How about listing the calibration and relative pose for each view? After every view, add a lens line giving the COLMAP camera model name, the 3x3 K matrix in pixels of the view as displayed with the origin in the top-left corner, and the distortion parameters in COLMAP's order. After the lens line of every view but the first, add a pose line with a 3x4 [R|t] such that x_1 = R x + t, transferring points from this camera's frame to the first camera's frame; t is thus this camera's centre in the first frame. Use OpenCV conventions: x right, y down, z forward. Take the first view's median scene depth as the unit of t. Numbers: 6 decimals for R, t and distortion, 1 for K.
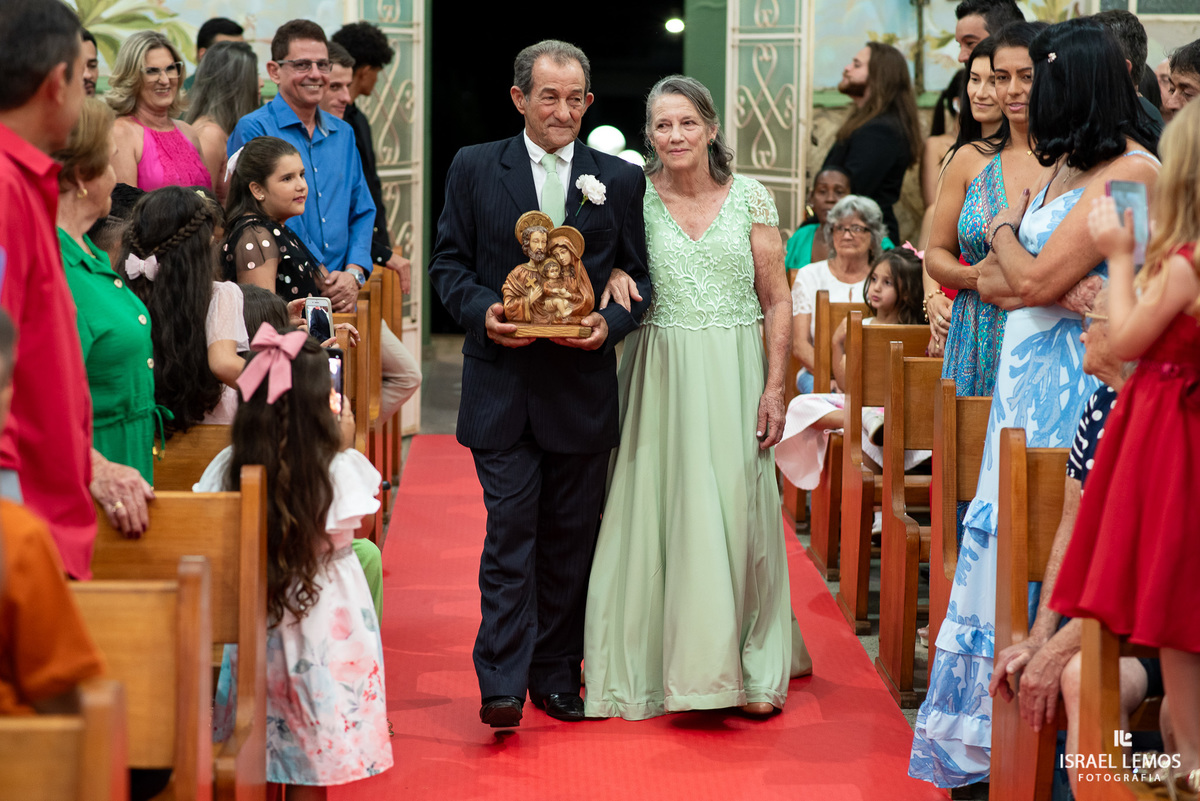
lens RADIAL K [[2880.3, 0, 600.0], [0, 2880.3, 400.5], [0, 0, 1]] dist [0.068665, 0.221688]
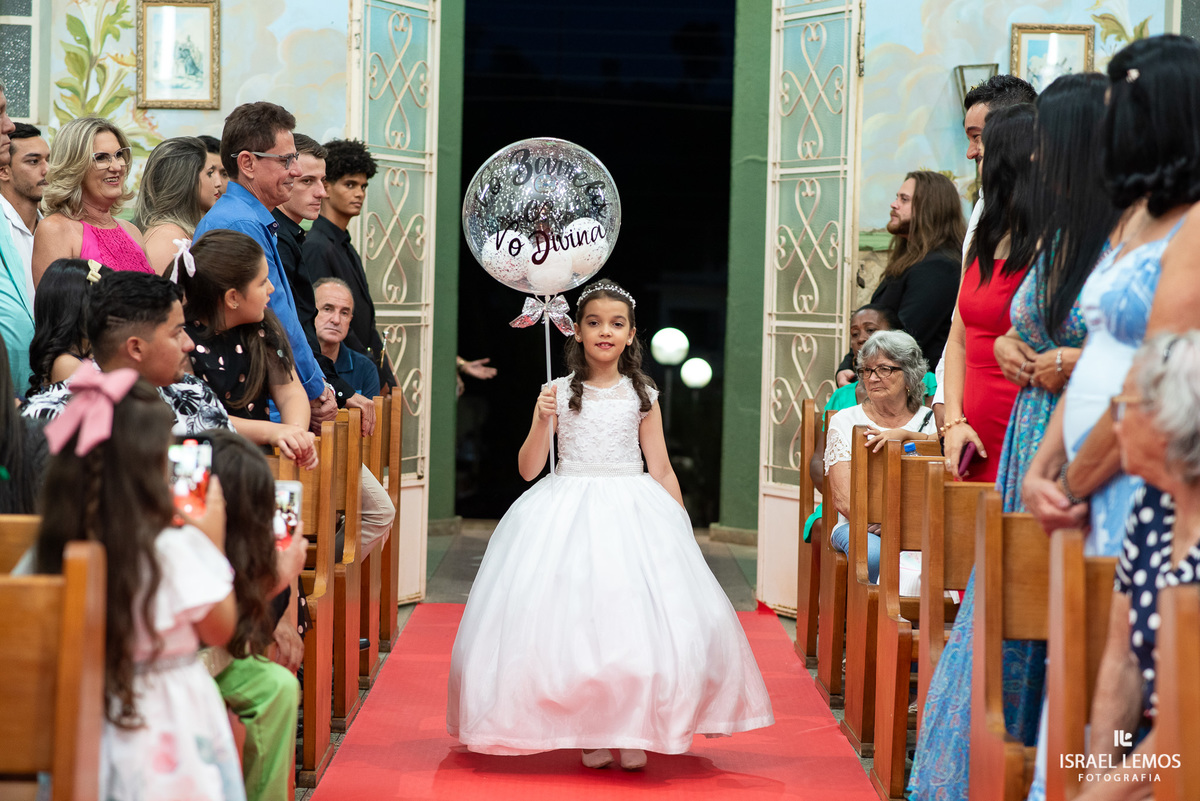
lens RADIAL K [[2880.3, 0, 600.0], [0, 2880.3, 400.5], [0, 0, 1]] dist [0.068665, 0.221688]
pose [[0.999564, 0.013292, -0.026360, 0.016708], [-0.015271, 0.996967, -0.076316, 0.017731], [0.025266, 0.076685, 0.996735, 0.095813]]
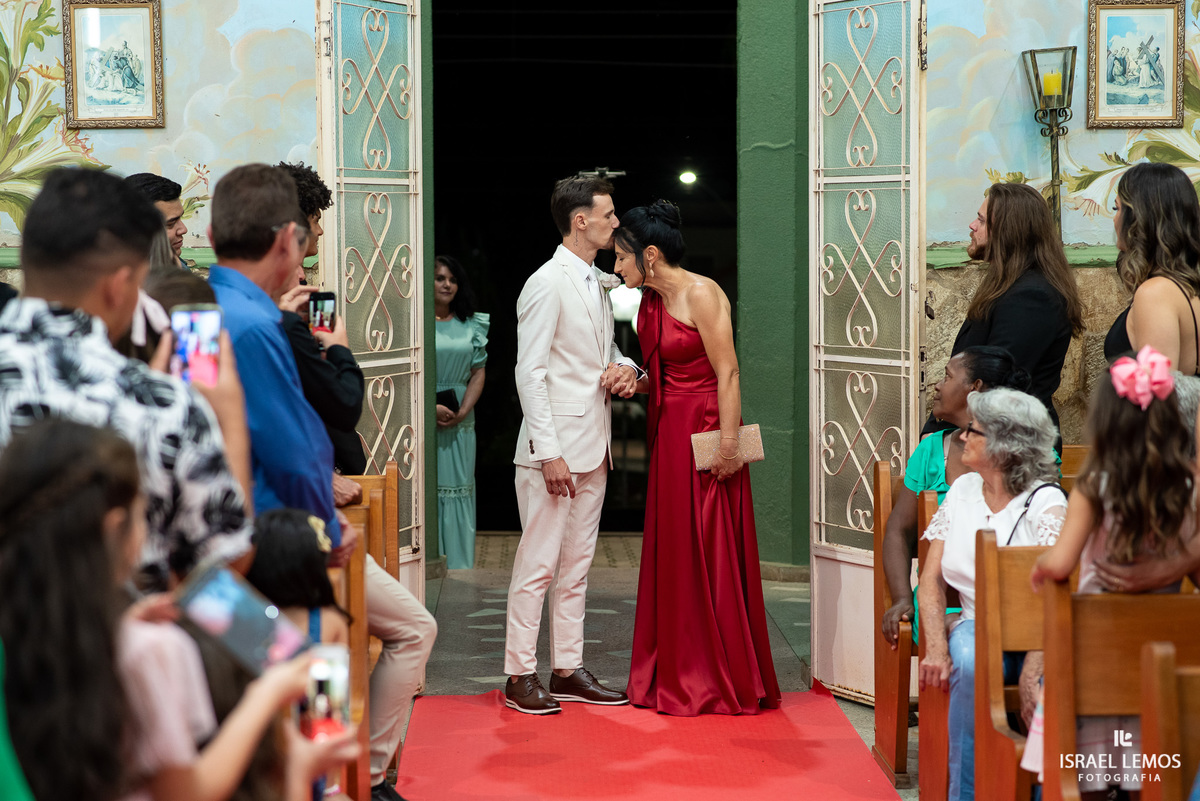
lens RADIAL K [[2880.3, 0, 600.0], [0, 2880.3, 400.5], [0, 0, 1]] dist [0.068665, 0.221688]
pose [[0.999808, -0.019220, -0.003811, -0.011473], [0.018990, 0.998409, -0.053086, -0.027097], [0.004825, 0.053003, 0.998583, 0.229924]]
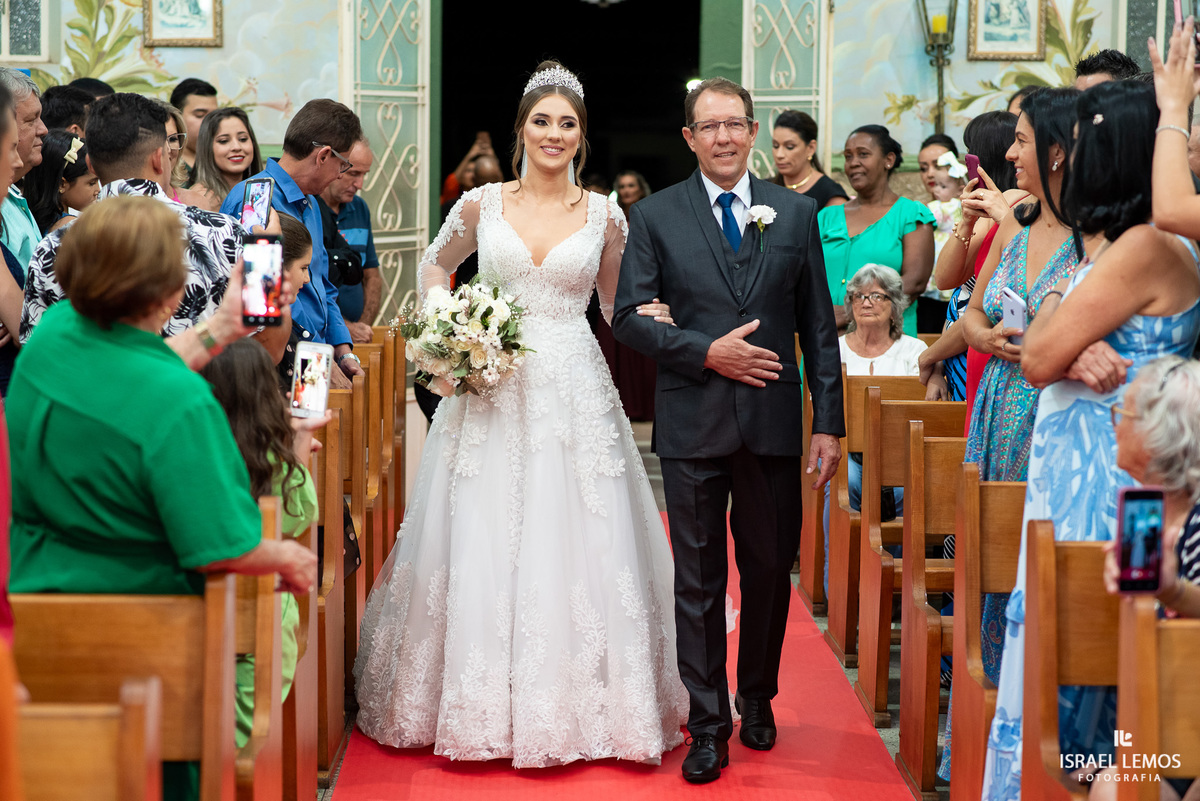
lens RADIAL K [[2880.3, 0, 600.0], [0, 2880.3, 400.5], [0, 0, 1]] dist [0.068665, 0.221688]
pose [[0.999967, -0.001707, -0.007906, 0.003976], [0.001545, 0.999789, -0.020479, -0.004987], [0.007940, 0.020466, 0.999759, 0.031898]]
